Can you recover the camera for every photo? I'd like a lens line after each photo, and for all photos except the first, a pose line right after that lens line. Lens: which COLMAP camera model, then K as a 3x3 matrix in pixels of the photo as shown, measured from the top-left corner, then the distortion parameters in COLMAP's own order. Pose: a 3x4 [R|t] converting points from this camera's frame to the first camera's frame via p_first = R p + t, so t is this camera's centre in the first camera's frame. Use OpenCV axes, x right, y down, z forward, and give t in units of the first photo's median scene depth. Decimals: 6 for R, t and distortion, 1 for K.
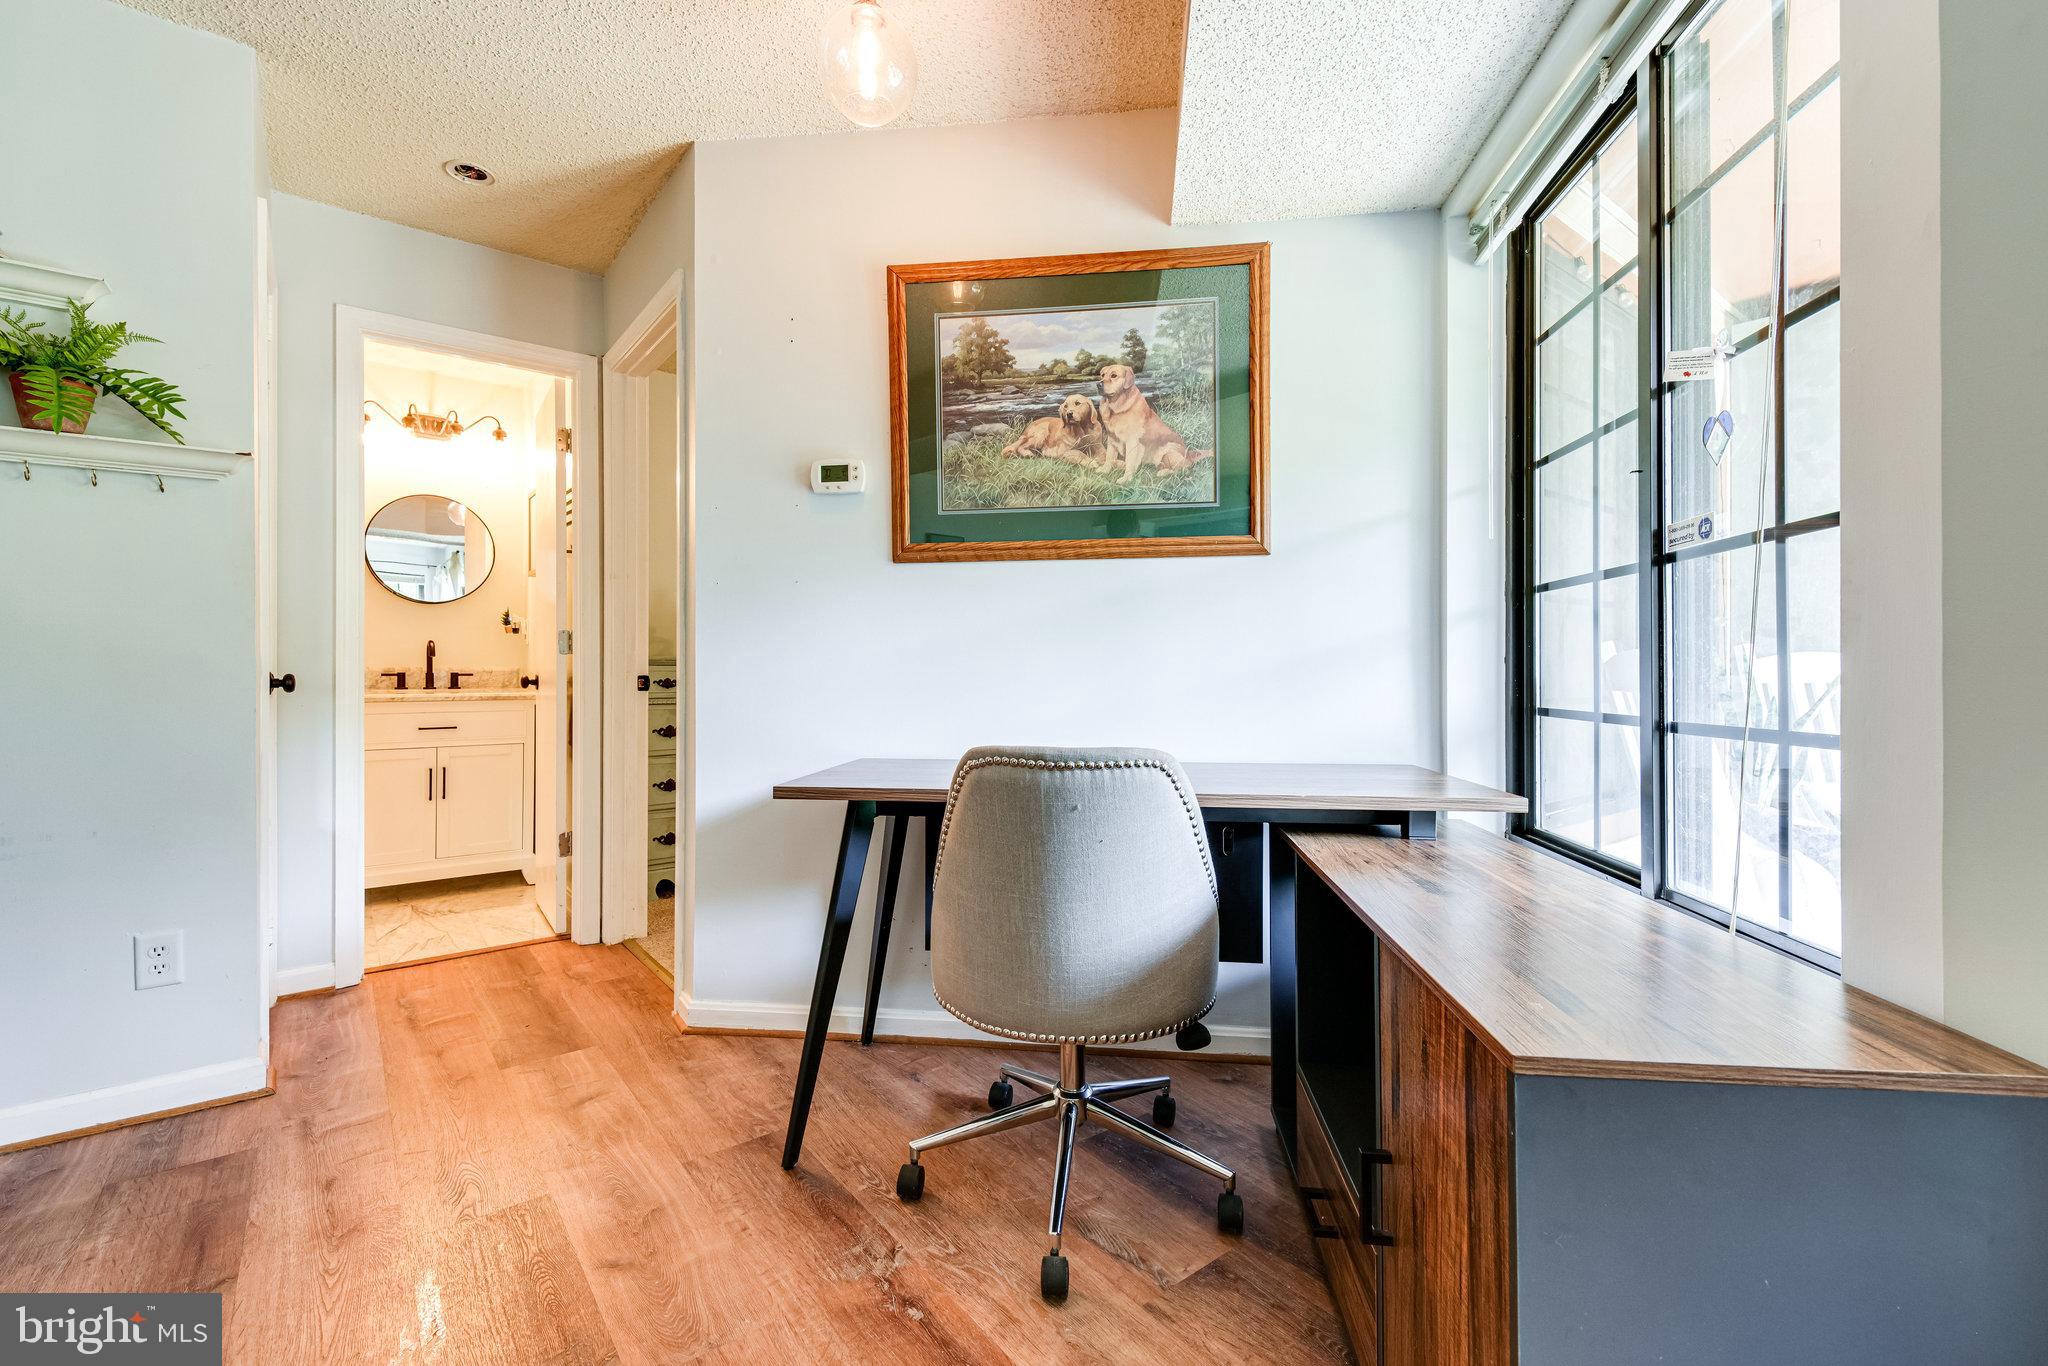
lens RADIAL K [[876.6, 0, 1022.1], [0, 876.6, 668.6], [0, 0, 1]] dist [0.020914, -0.009864]
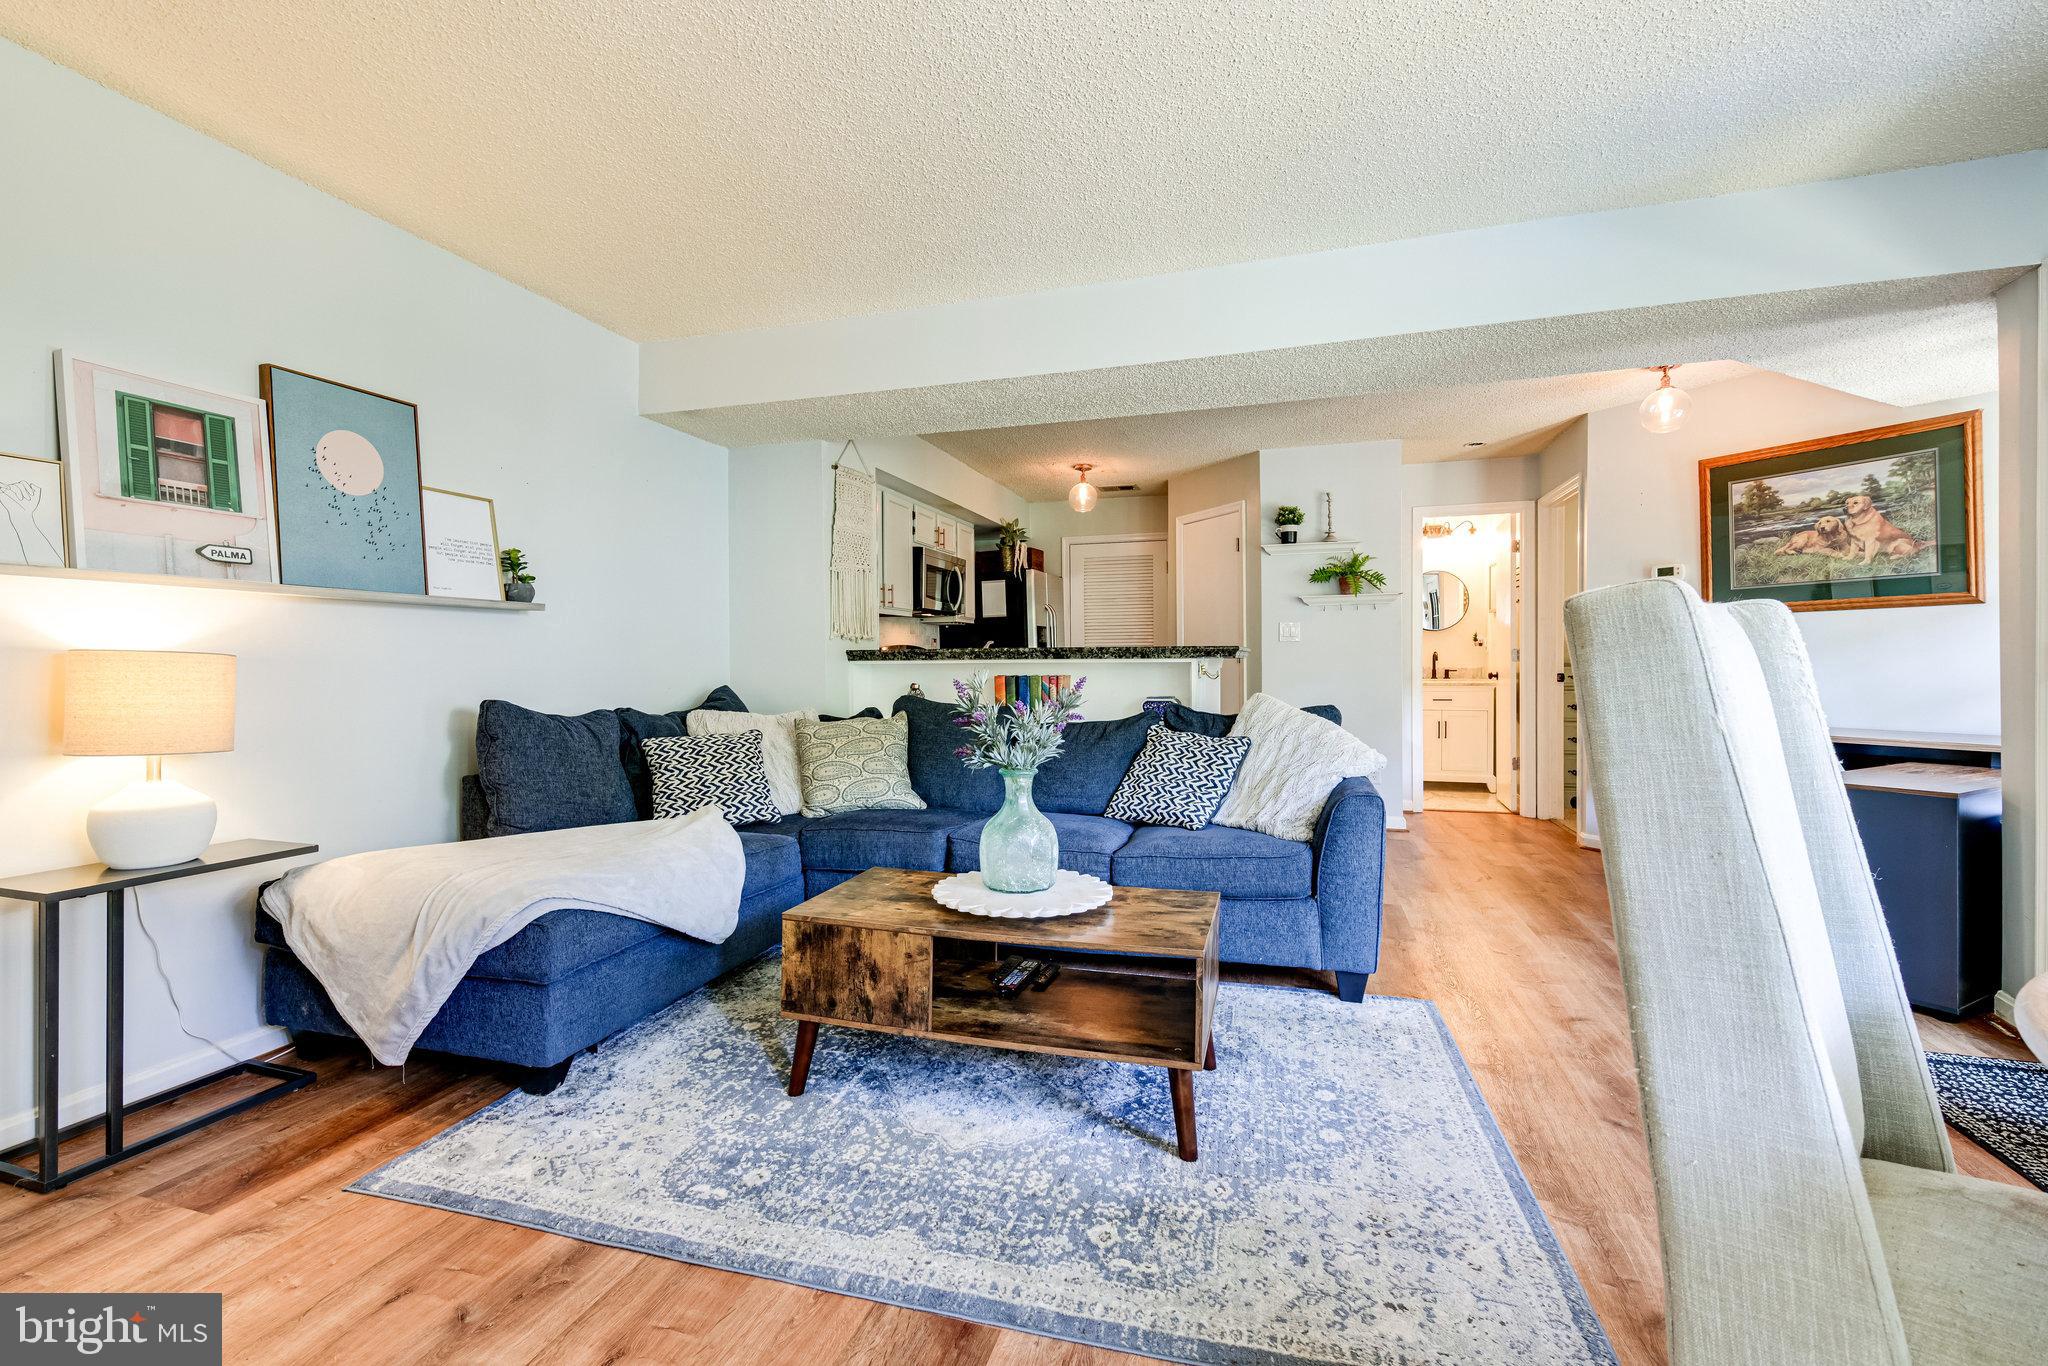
lens RADIAL K [[876.6, 0, 1022.1], [0, 876.6, 668.6], [0, 0, 1]] dist [0.020914, -0.009864]
pose [[0.571328, 0.004870, -0.820708, 0.590926], [0.006713, 0.999921, 0.010607, -0.039725], [0.820695, -0.011569, 0.571250, -1.312949]]
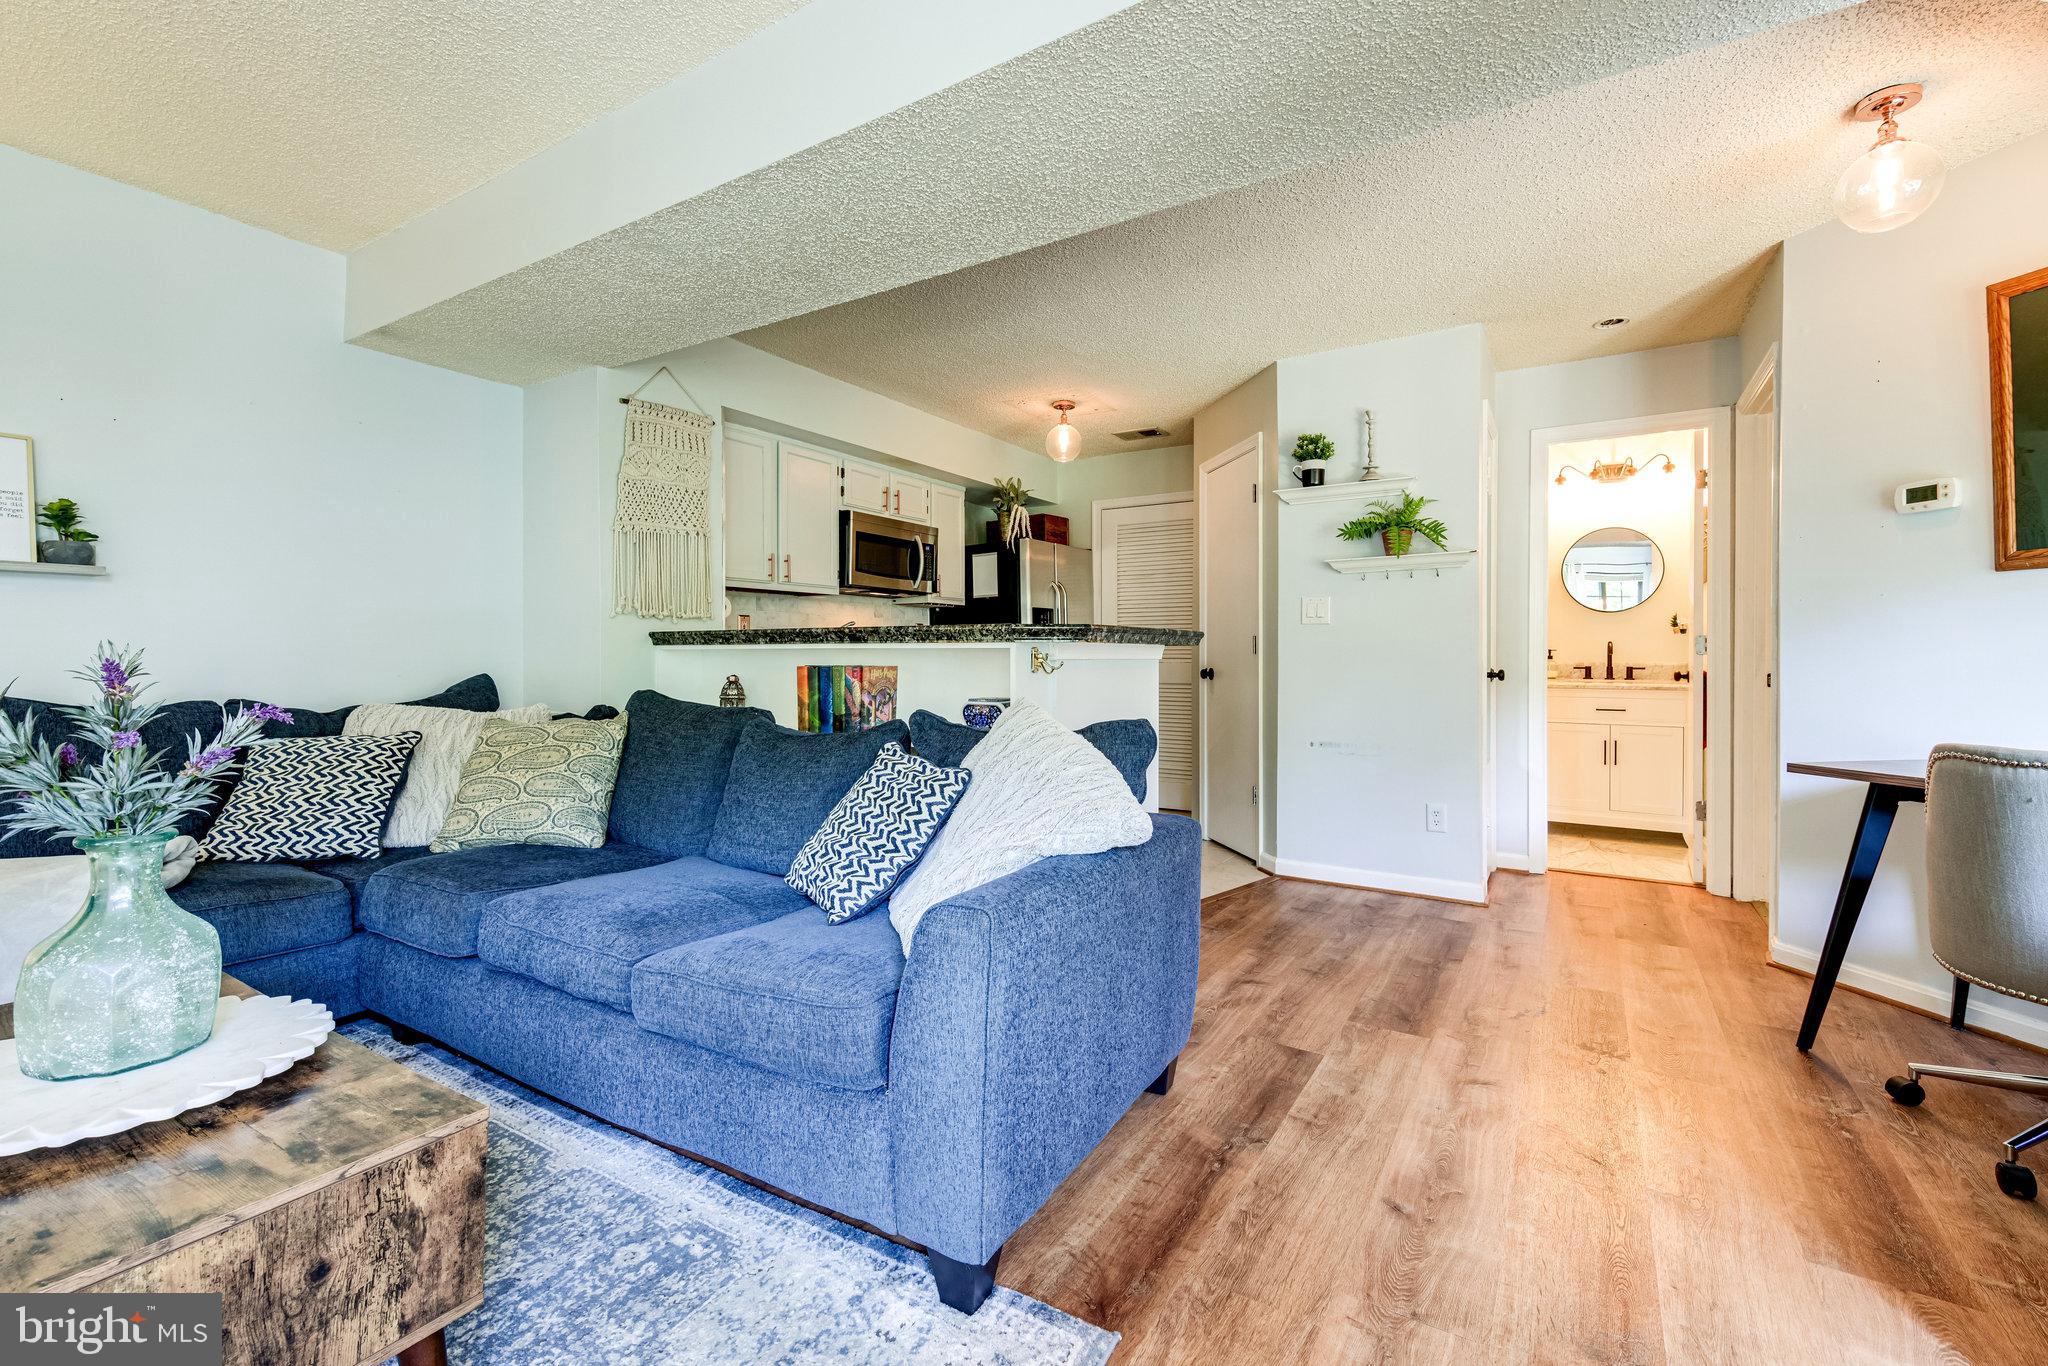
lens RADIAL K [[877.0, 0, 1022.5], [0, 877.0, 659.2], [0, 0, 1]] dist [0.021313, -0.010722]
pose [[0.336898, 0.005640, -0.941524, 0.455984], [-0.000919, 0.999984, 0.005661, -0.023529], [0.941541, -0.001042, 0.336898, -0.428460]]
